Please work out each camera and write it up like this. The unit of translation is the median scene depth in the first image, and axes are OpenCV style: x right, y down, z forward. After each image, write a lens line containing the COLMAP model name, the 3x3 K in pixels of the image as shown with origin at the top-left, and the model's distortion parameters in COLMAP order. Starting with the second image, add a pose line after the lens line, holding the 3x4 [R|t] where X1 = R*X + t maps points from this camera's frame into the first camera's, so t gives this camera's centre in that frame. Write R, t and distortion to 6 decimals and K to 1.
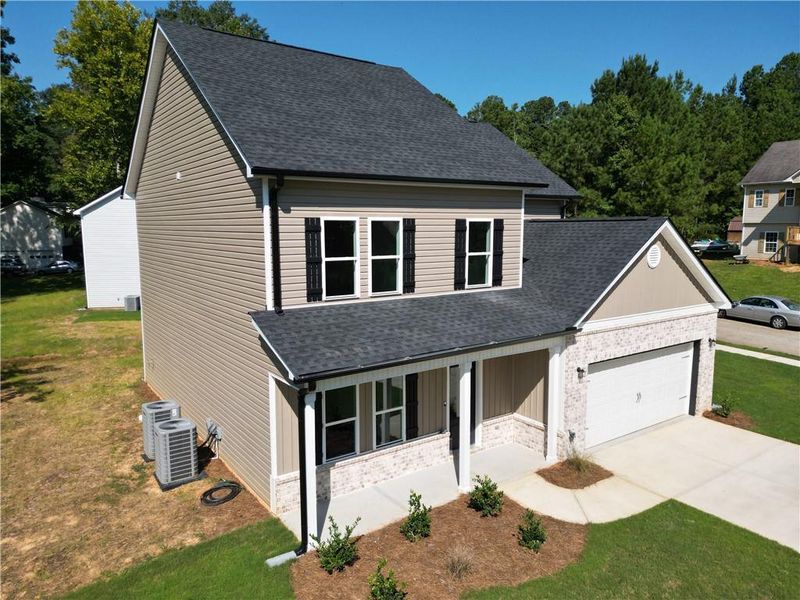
lens RADIAL K [[577.5, 0, 401.1], [0, 577.5, 294.5], [0, 0, 1]] dist [0.032866, -0.001017]
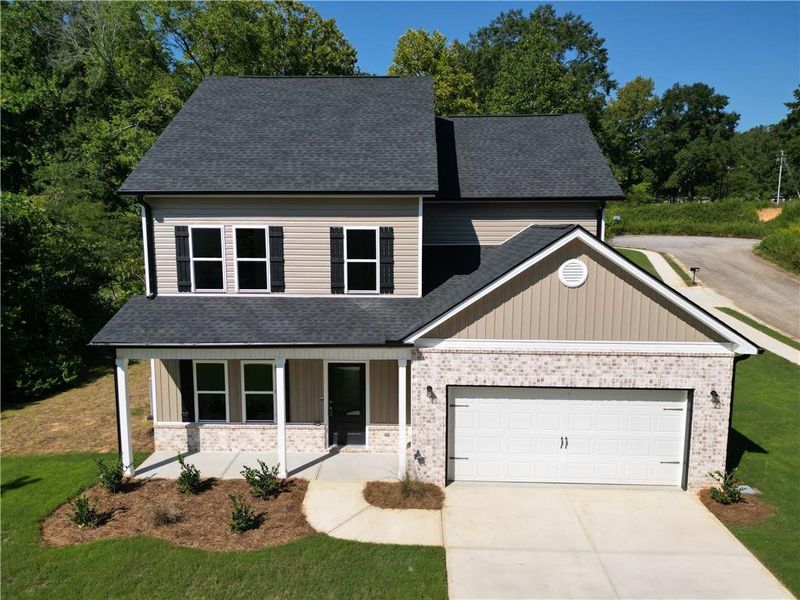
lens RADIAL K [[556.7, 0, 400.0], [0, 556.7, 300.0], [0, 0, 1]] dist [0.030977, -0.003334]
pose [[0.791617, 0.075483, -0.606338, 0.860046], [-0.078375, 0.996687, 0.021754, -0.029886], [0.605971, 0.030301, 0.794910, 0.274145]]
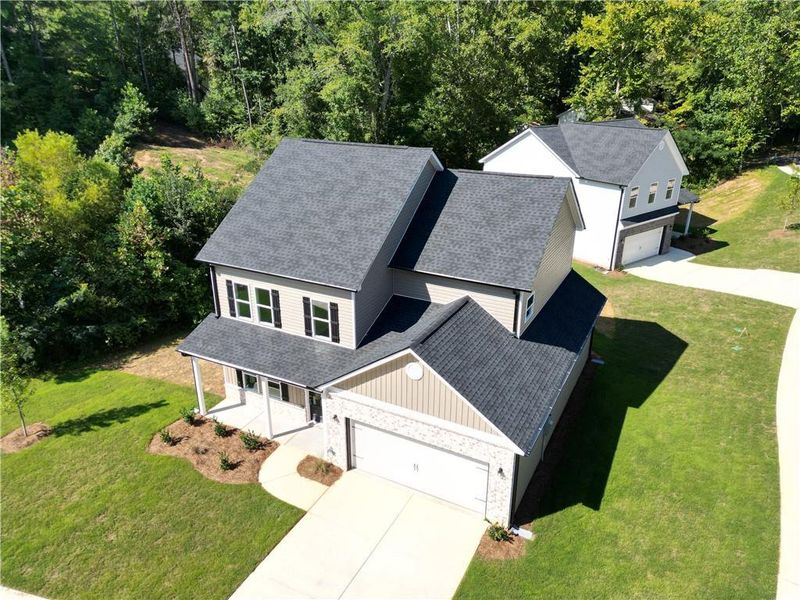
lens RADIAL K [[548.6, 0, 400.0], [0, 548.6, 300.0], [0, 0, 1]] dist [0.052078, 0.000659]
pose [[0.447870, 0.334054, -0.829349, 1.572067], [-0.118622, 0.941582, 0.315202, -0.668494], [0.886195, -0.042790, 0.461333, 0.541752]]
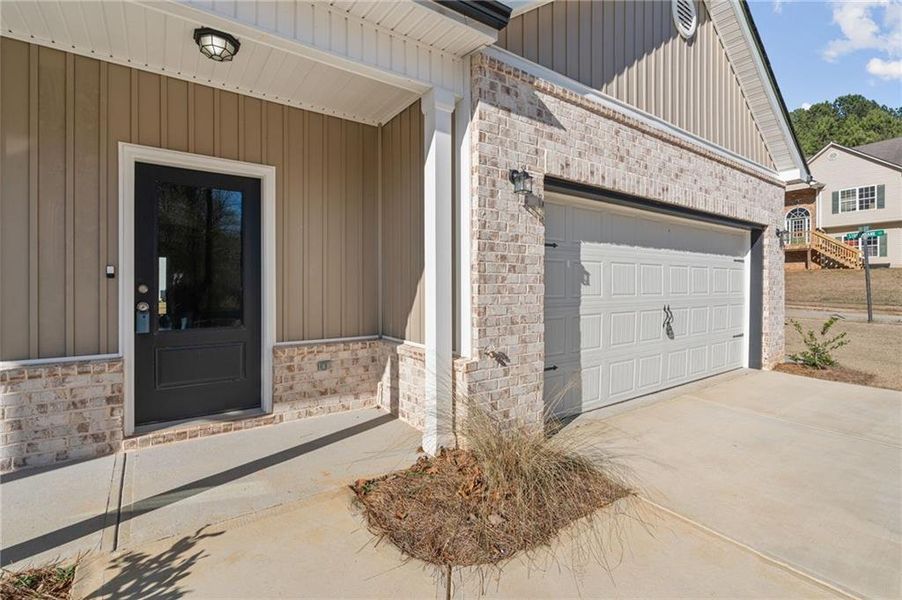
lens RADIAL K [[422.4, 0, 451.7], [0, 422.4, 282.4], [0, 0, 1]] dist [-0.000544, 0.000017]
pose [[0.999983, 0.002770, 0.005222, 0.284716], [-0.002078, 0.991751, -0.128165, 0.242793], [-0.005534, 0.128151, 0.991739, 0.811639]]
